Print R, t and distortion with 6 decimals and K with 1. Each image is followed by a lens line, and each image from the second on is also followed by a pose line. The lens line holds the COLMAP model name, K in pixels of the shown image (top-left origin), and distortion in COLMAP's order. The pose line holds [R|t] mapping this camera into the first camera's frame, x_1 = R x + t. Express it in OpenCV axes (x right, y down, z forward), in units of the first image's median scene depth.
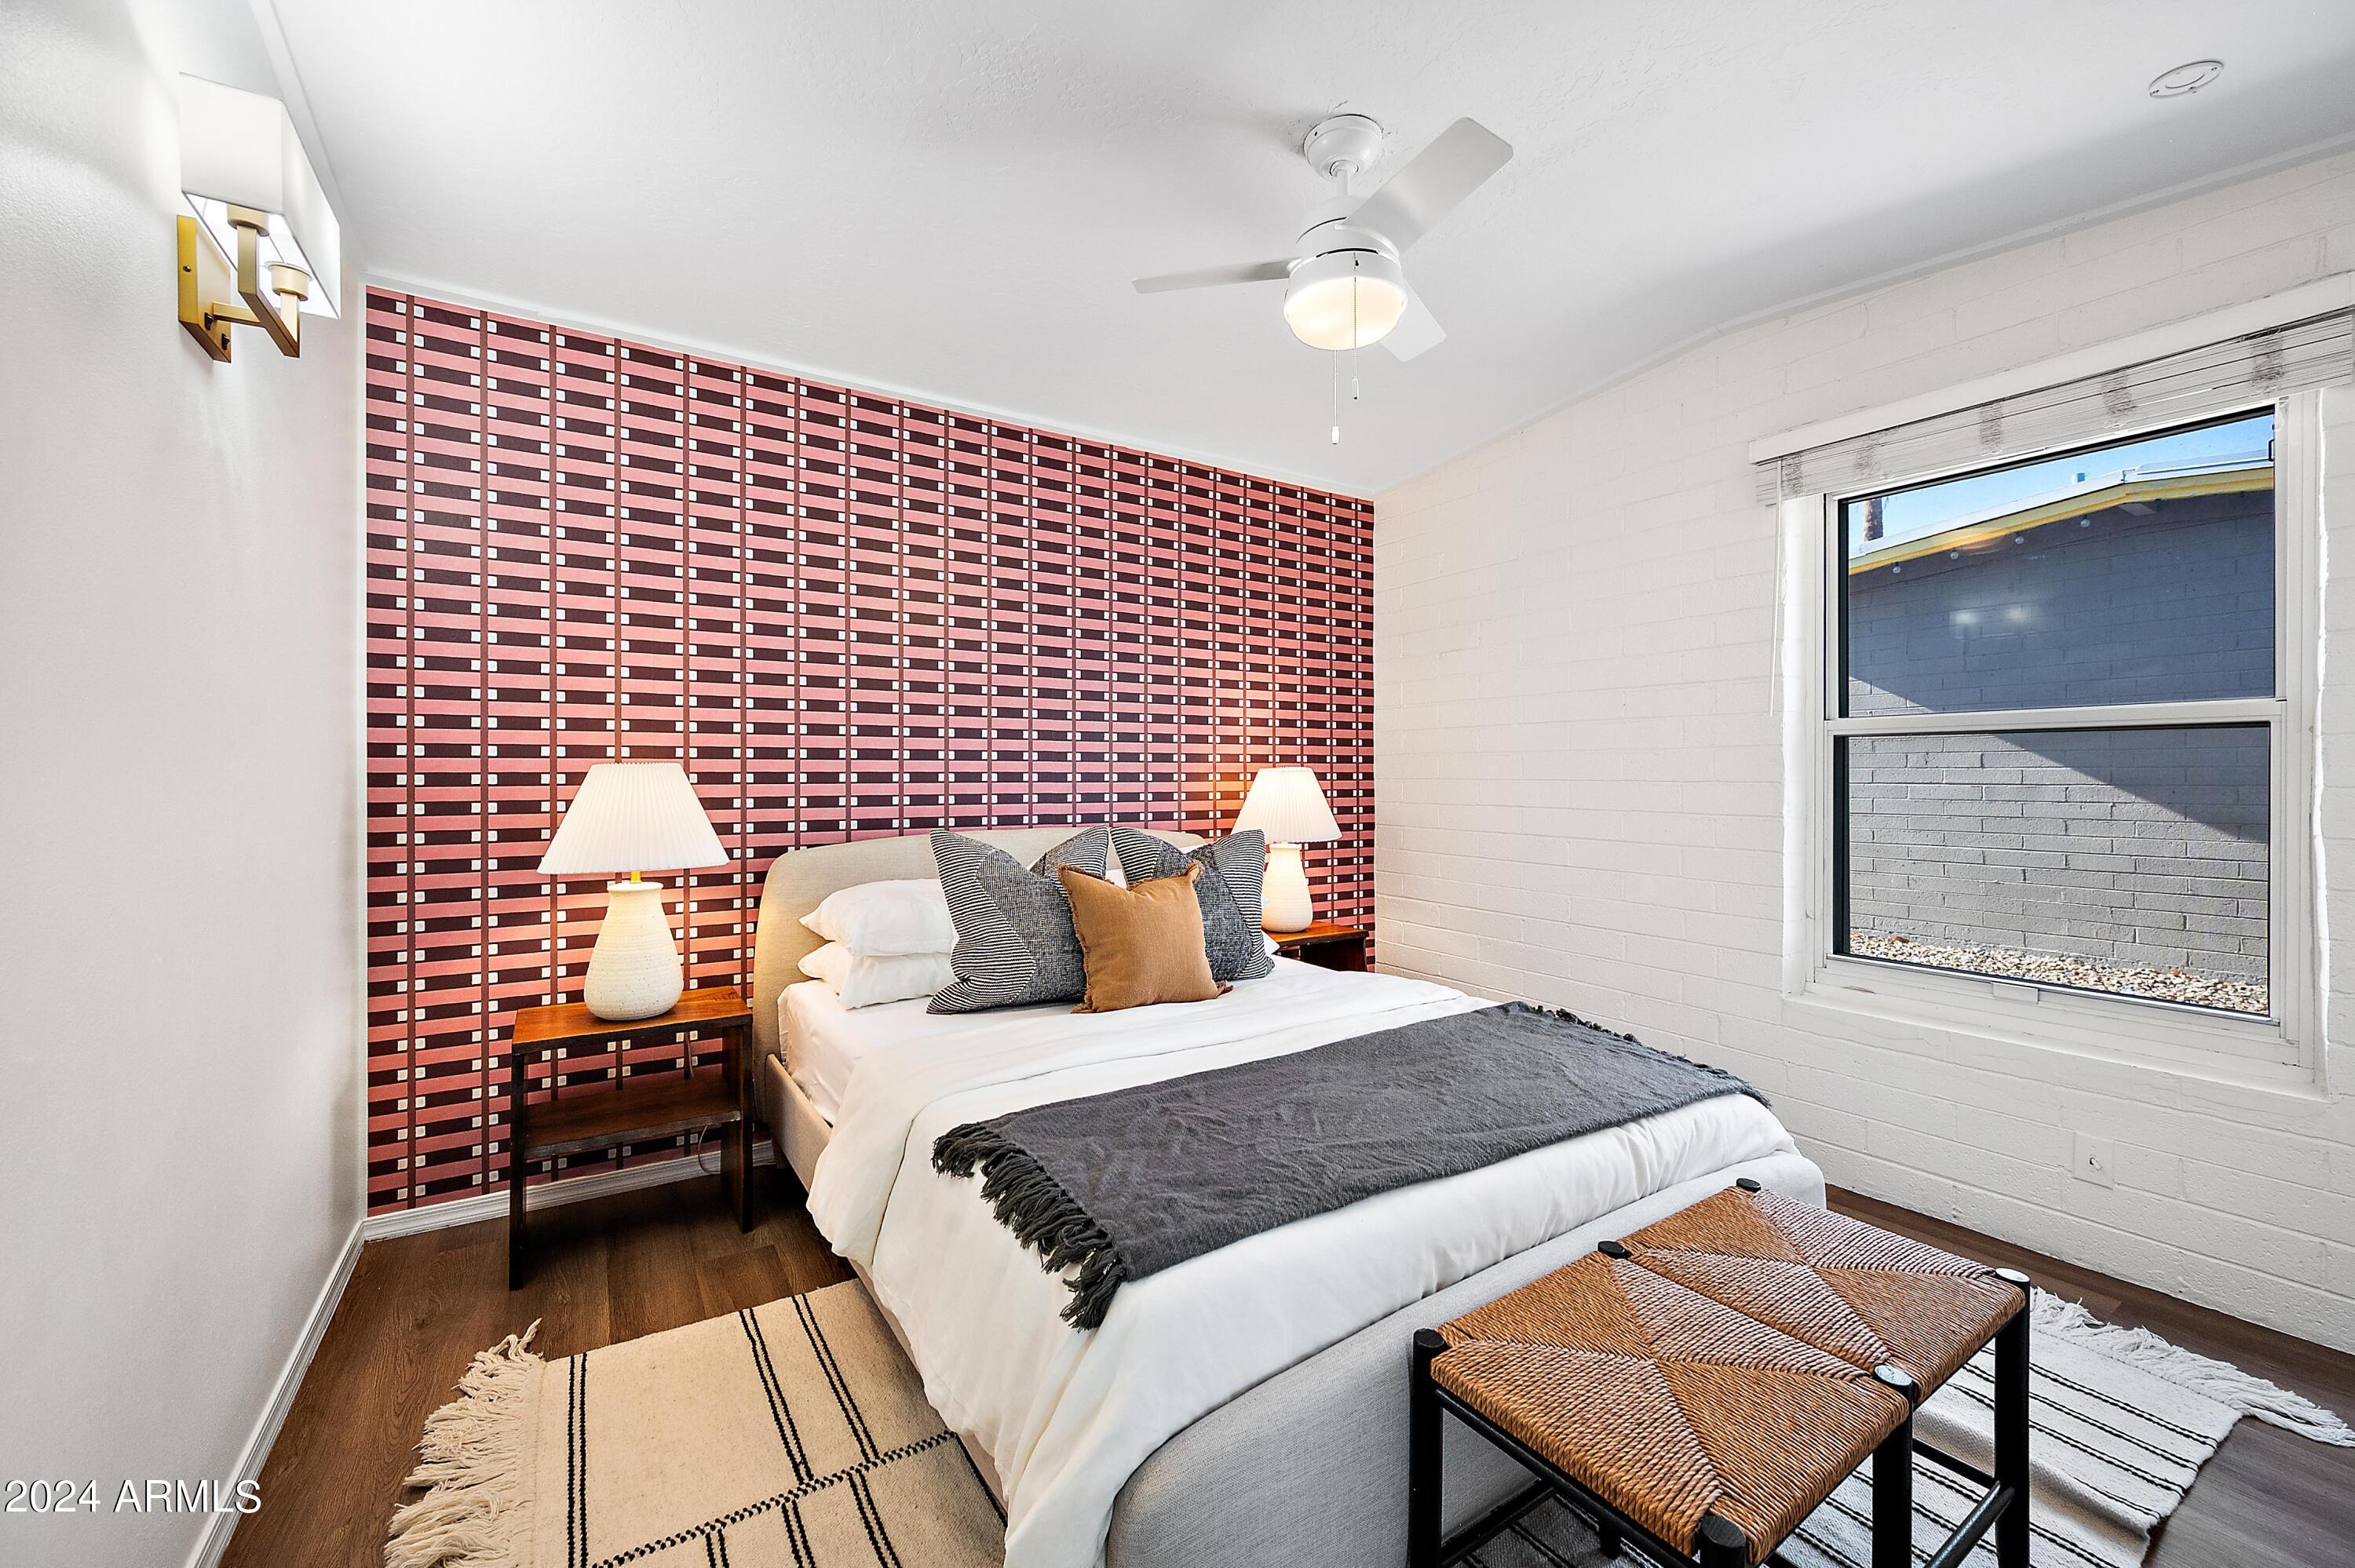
lens RADIAL K [[926.3, 0, 1185.6], [0, 926.3, 768.2], [0, 0, 1]] dist [0.003895, -0.000107]
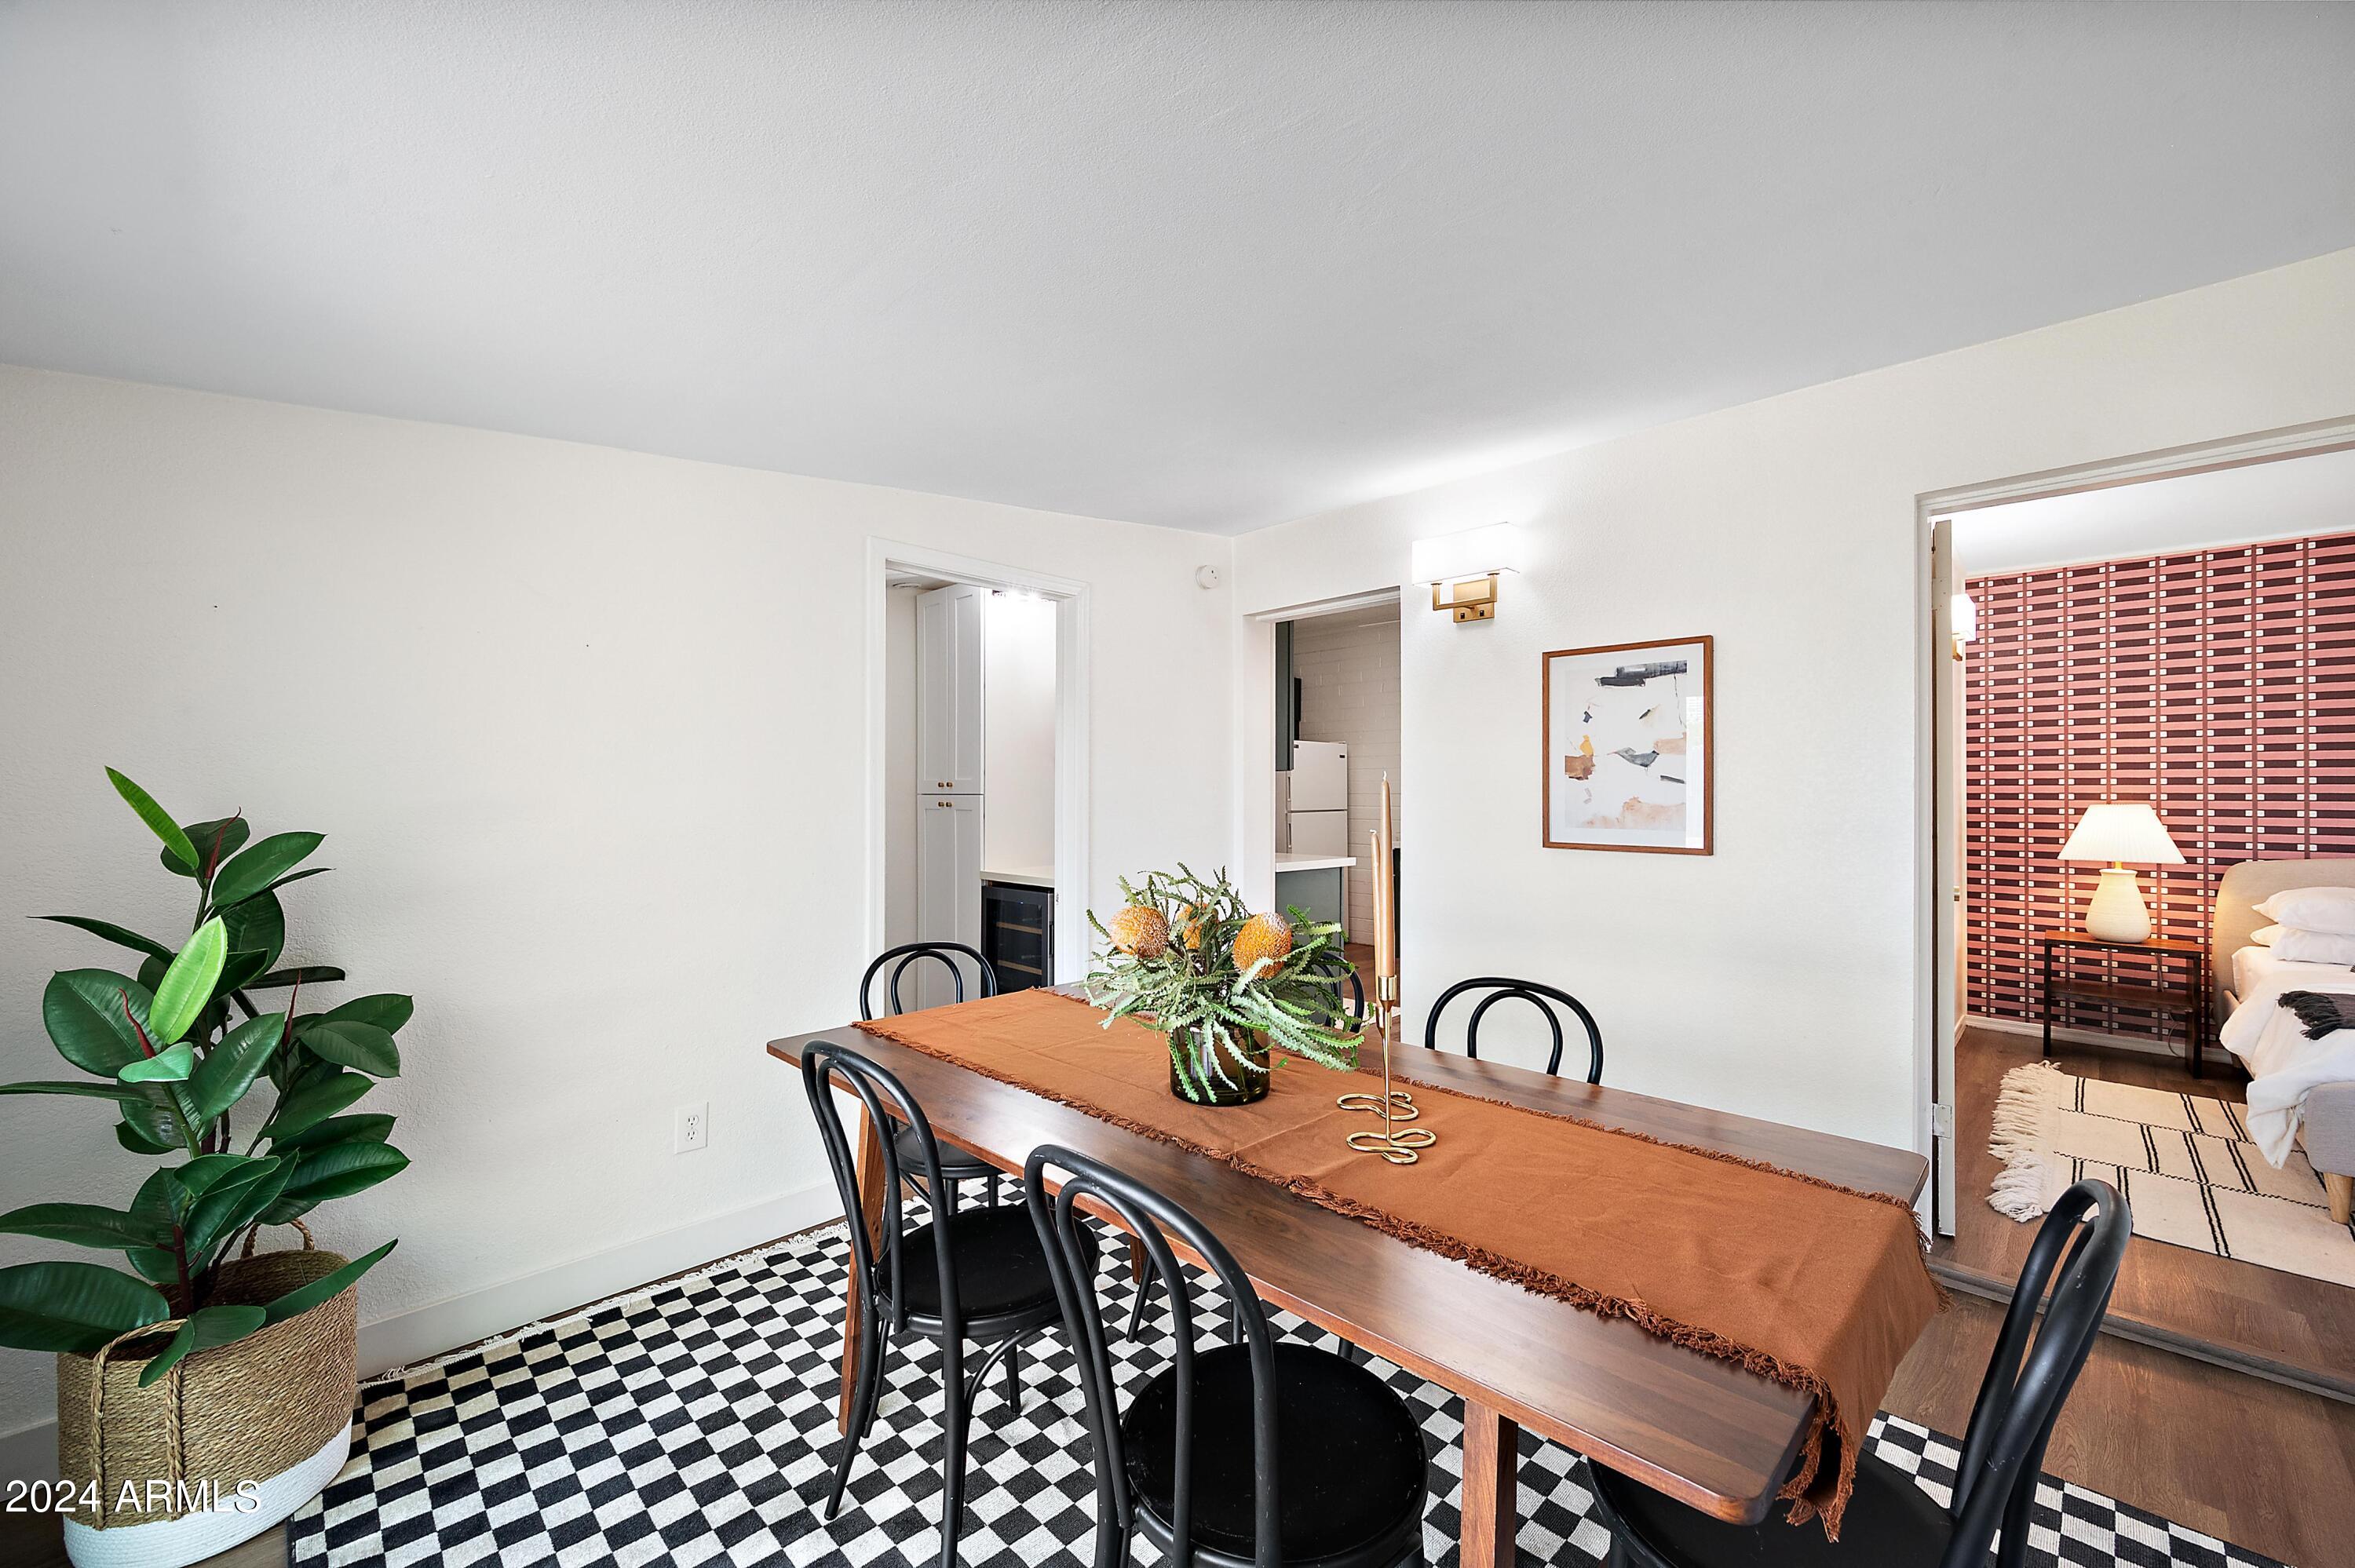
lens RADIAL K [[926.3, 0, 1184.9], [0, 926.3, 786.9], [0, 0, 1]] dist [0.003895, -0.000107]
pose [[0.209418, -0.006992, -0.977801, 0.764018], [-0.002749, 0.999966, -0.007740, -0.018292], [0.977822, 0.004308, 0.209391, -1.107855]]
